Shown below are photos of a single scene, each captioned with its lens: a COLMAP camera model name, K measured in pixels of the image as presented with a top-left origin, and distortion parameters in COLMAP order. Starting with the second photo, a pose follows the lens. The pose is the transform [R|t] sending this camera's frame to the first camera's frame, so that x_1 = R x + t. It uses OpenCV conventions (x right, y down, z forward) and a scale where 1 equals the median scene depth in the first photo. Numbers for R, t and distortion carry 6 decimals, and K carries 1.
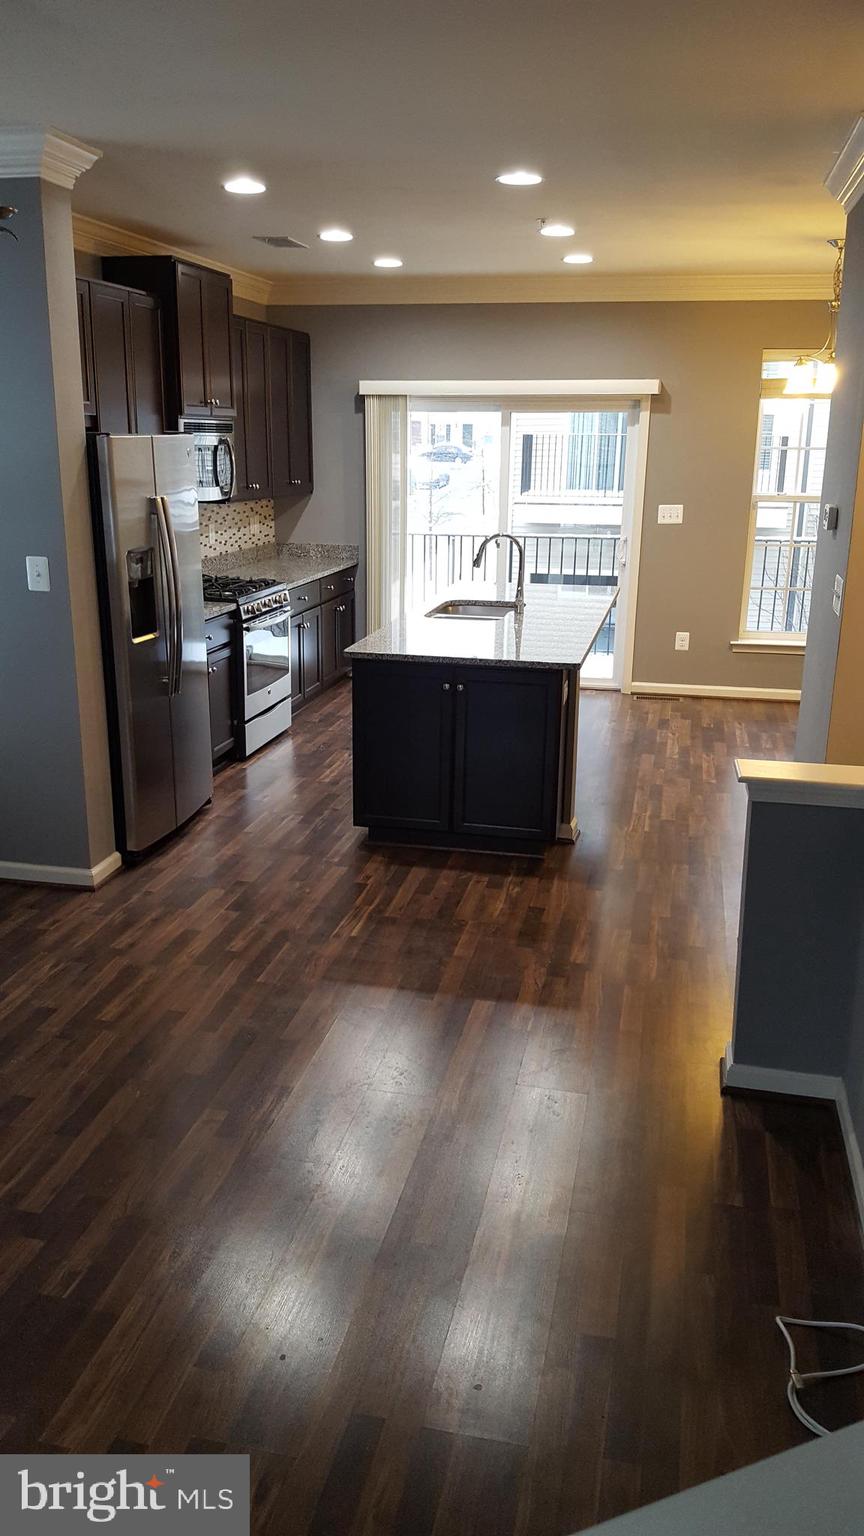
lens RADIAL K [[1193.7, 0, 430.4], [0, 1193.7, 801.9], [0, 0, 1]] dist [0.195351, -0.422167]
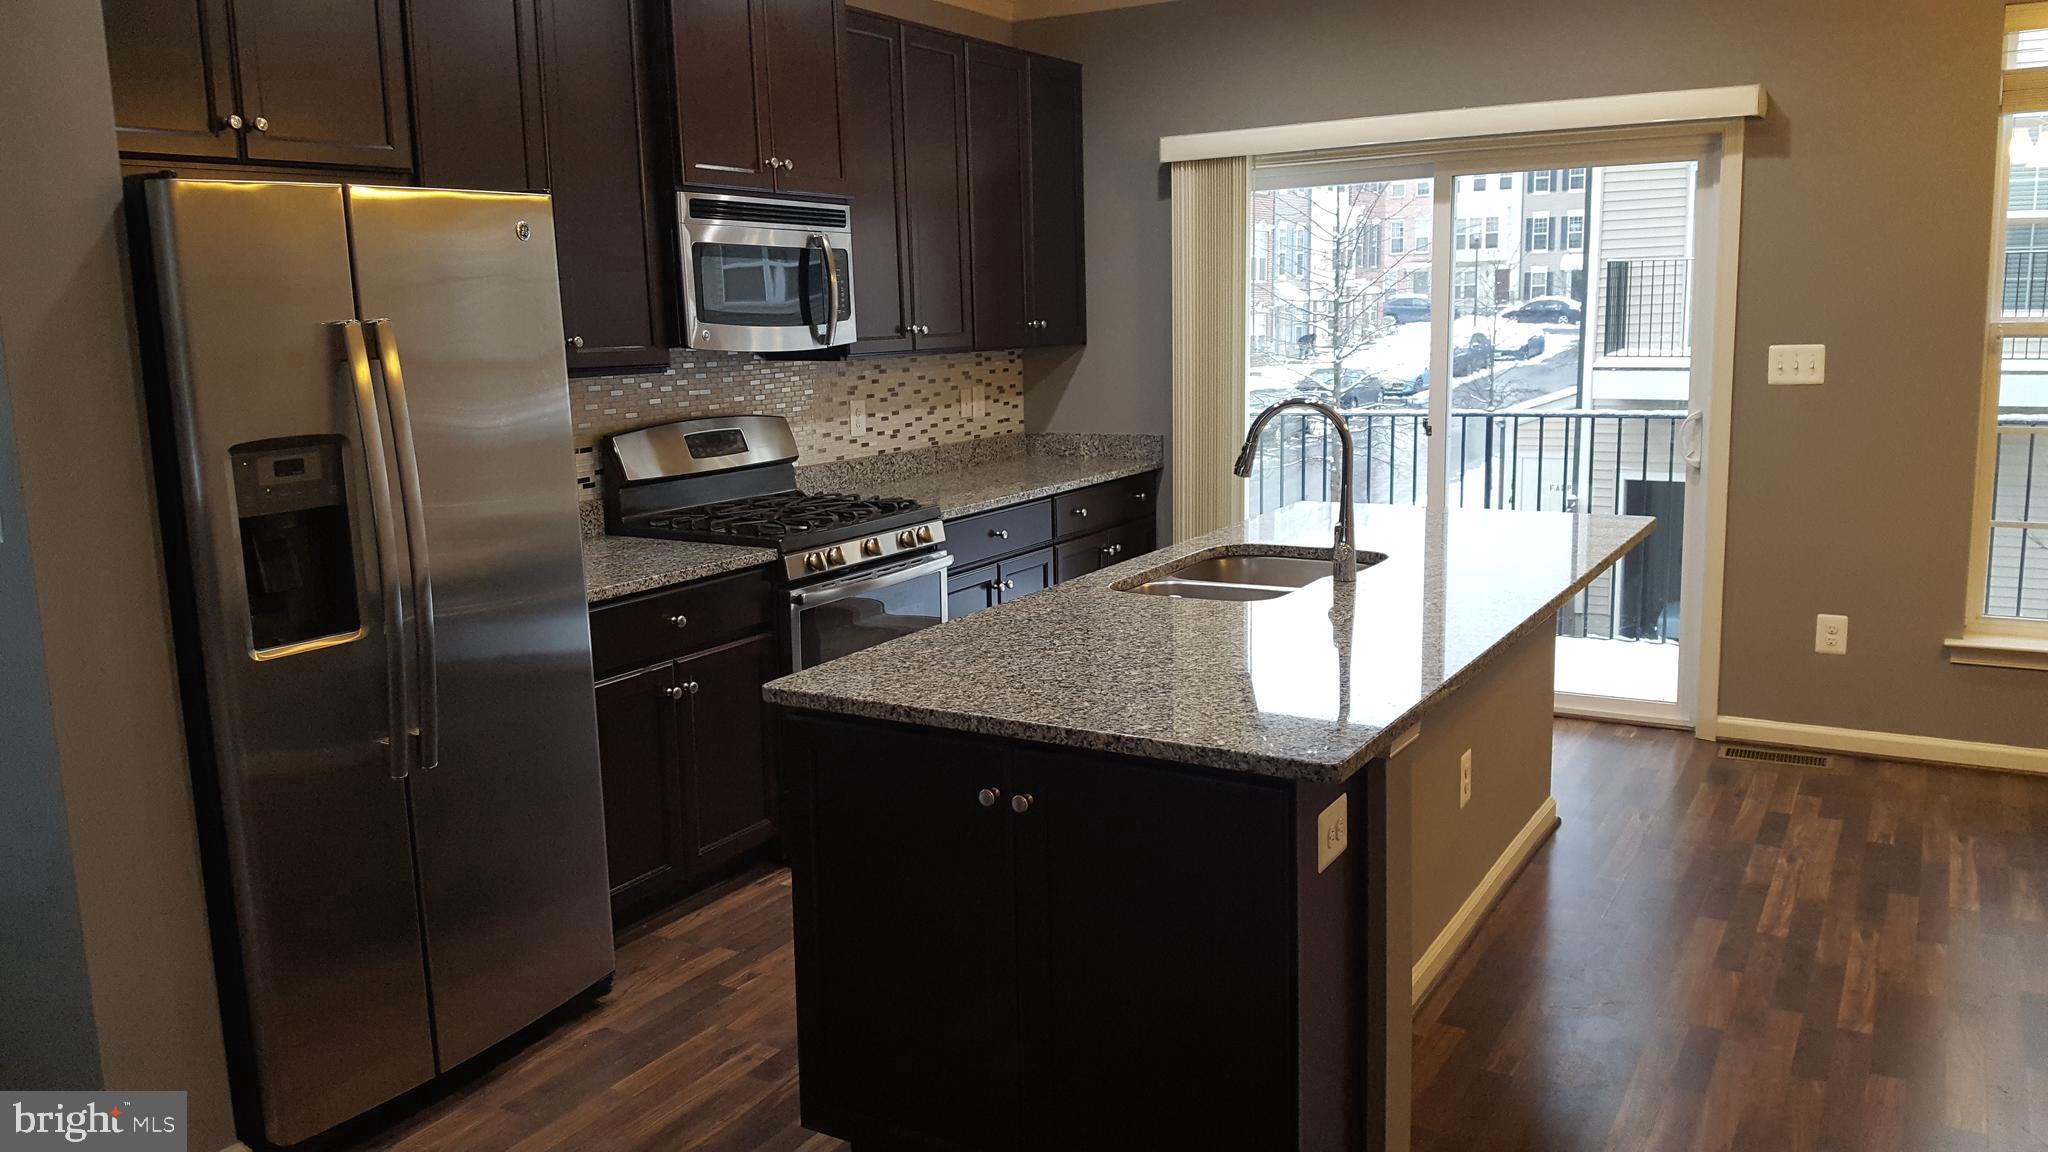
lens RADIAL K [[1591.6, 0, 1024.0], [0, 1591.6, 576.0], [0, 0, 1]] dist [0.195351, -0.422167]
pose [[0.952174, 0.019156, -0.304954, 0.108047], [-0.057692, 0.991353, -0.117863, -0.066802], [0.300059, 0.129820, 0.945046, 0.334243]]
